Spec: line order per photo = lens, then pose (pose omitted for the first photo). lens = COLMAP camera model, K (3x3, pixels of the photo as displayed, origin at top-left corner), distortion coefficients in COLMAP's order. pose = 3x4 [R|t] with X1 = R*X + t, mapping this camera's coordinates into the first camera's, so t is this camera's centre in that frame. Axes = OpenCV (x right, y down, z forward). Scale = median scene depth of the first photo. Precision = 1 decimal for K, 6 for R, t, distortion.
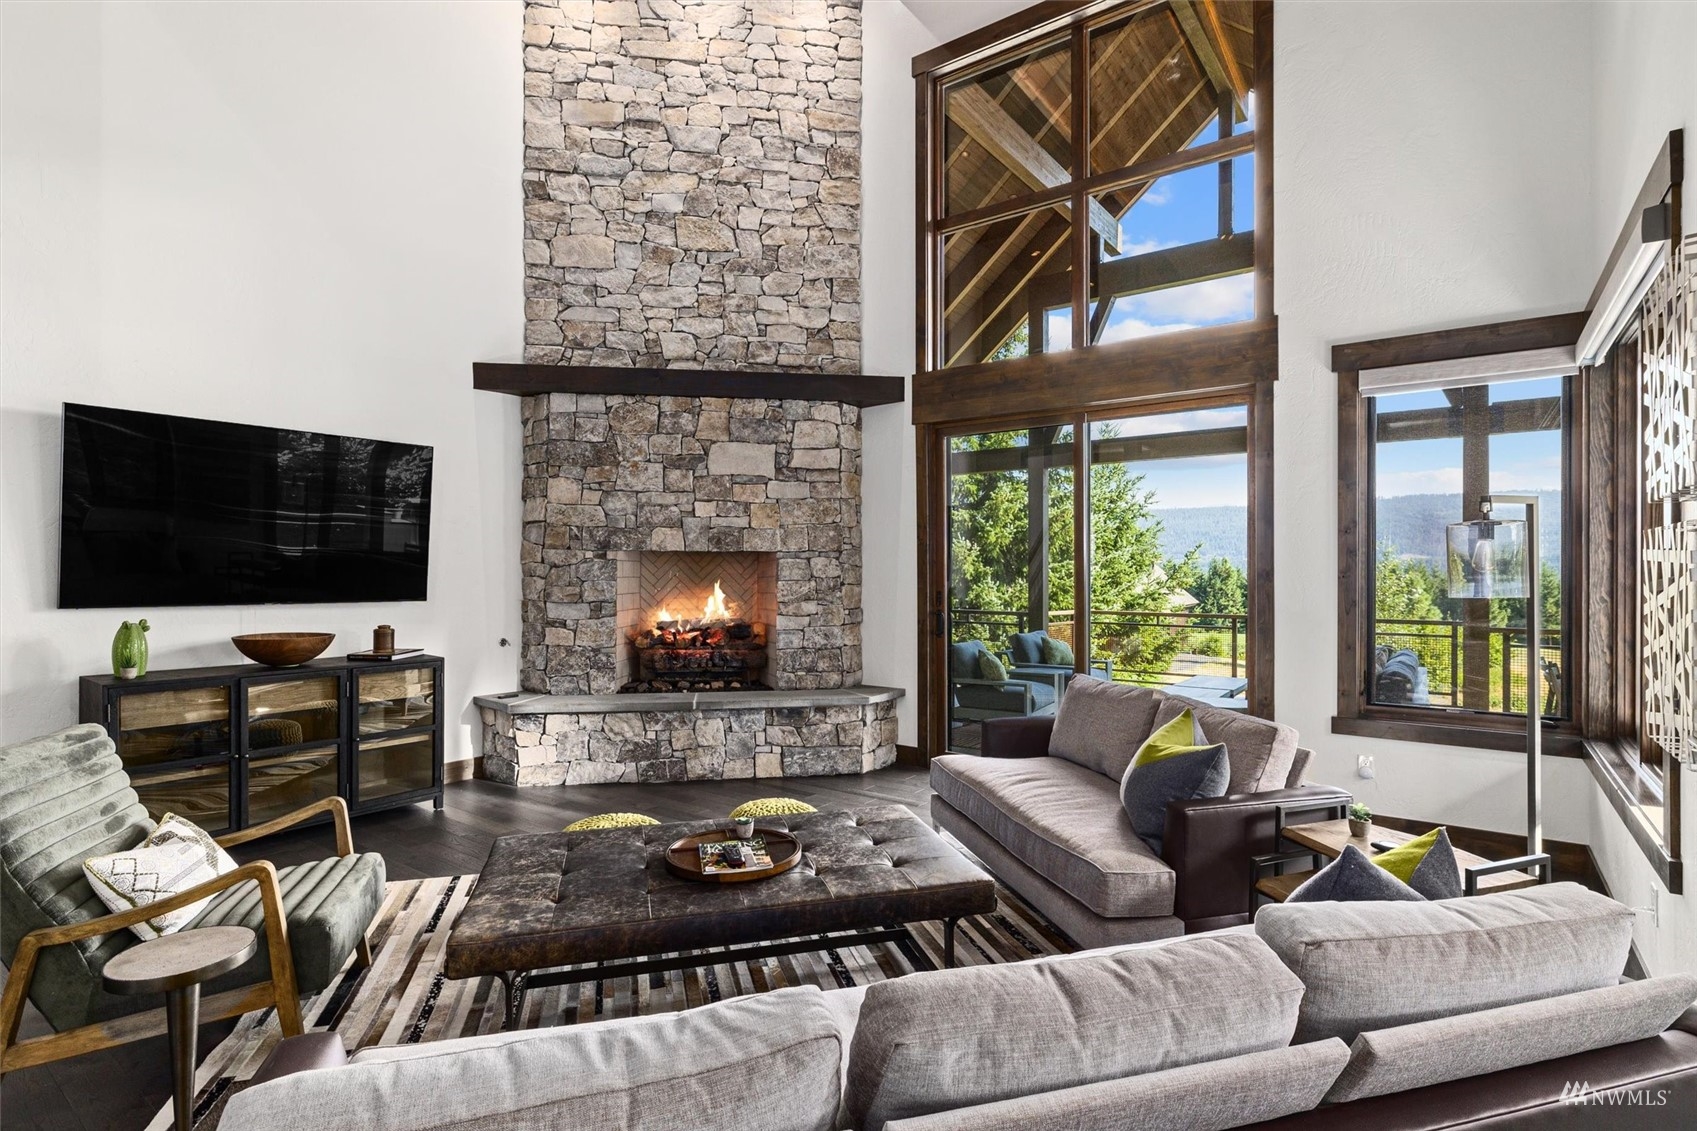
lens RADIAL K [[833.1, 0, 848.7], [0, 833.1, 573.7], [0, 0, 1]] dist [-0.002604, -0.000307]
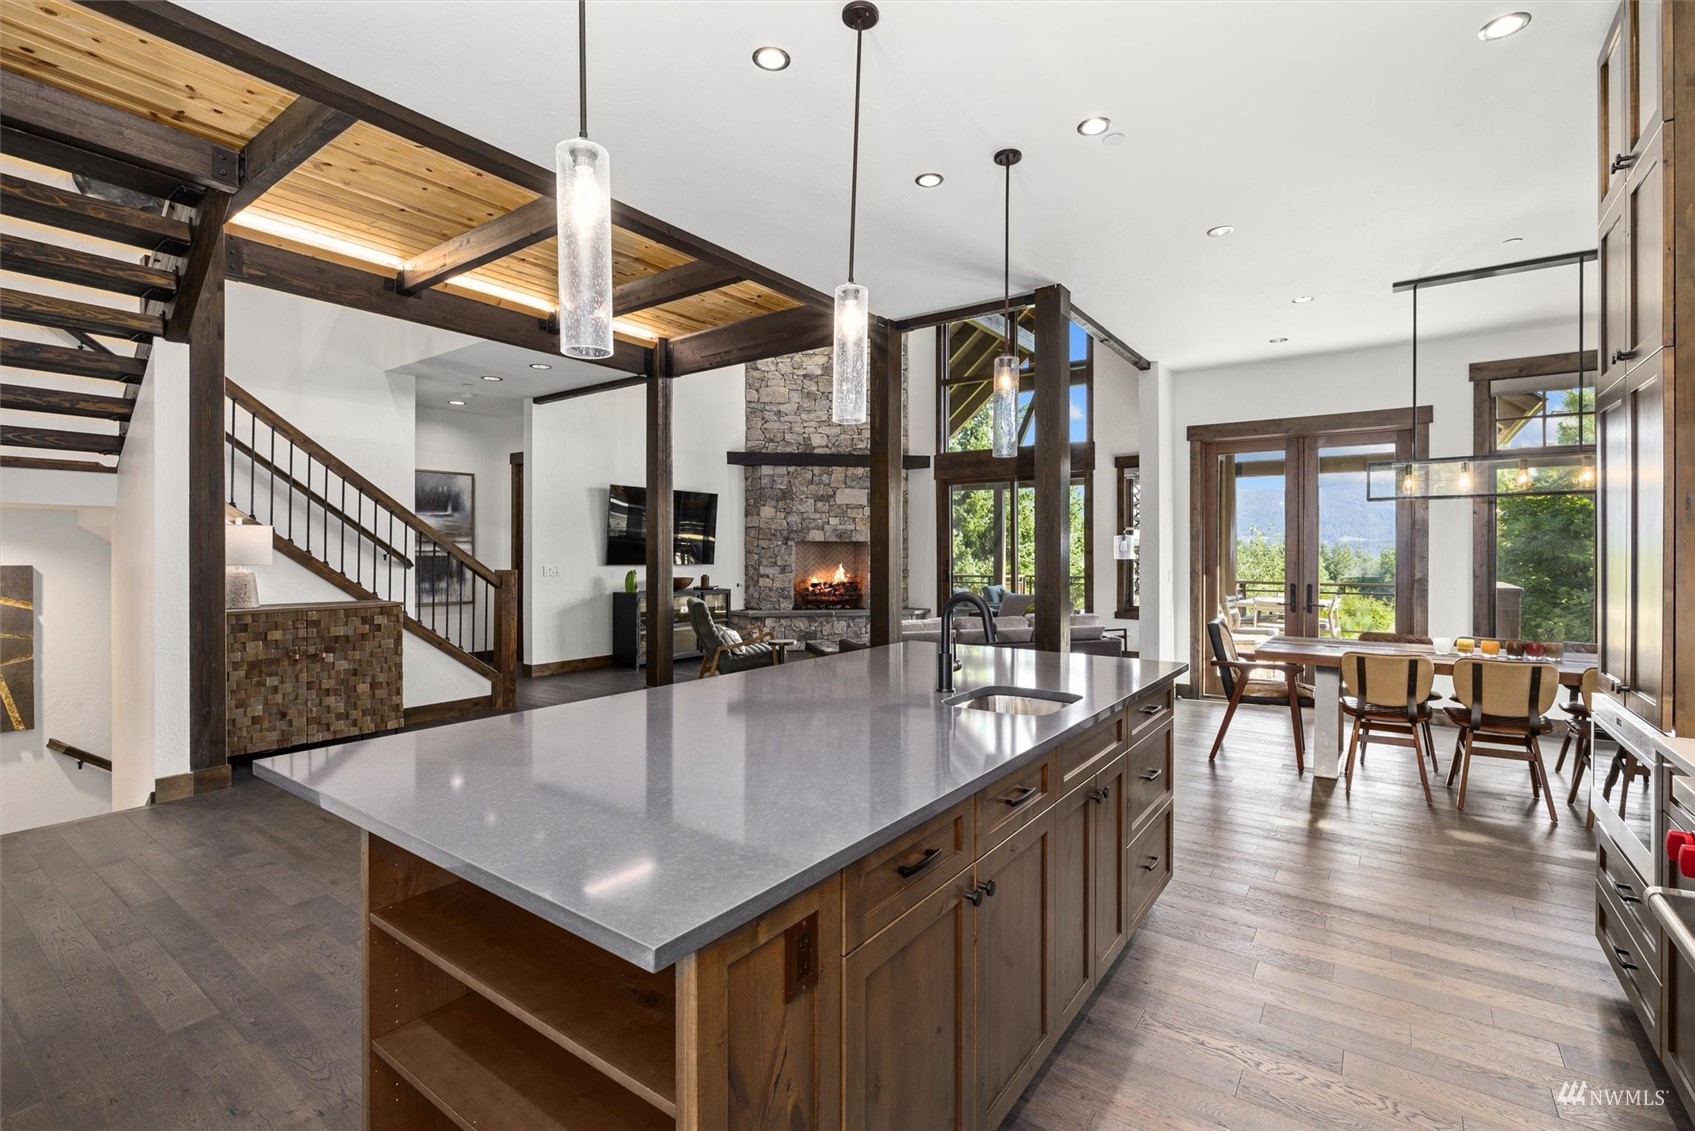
lens RADIAL K [[758.9, 0, 847.8], [0, 758.9, 551.8], [0, 0, 1]] dist [-0.000037, 0.000003]
pose [[0.999948, 0.001177, 0.010136, -0.157144], [-0.001150, 0.999996, -0.002617, 0.003834], [-0.010139, 0.002605, 0.999945, -0.877369]]
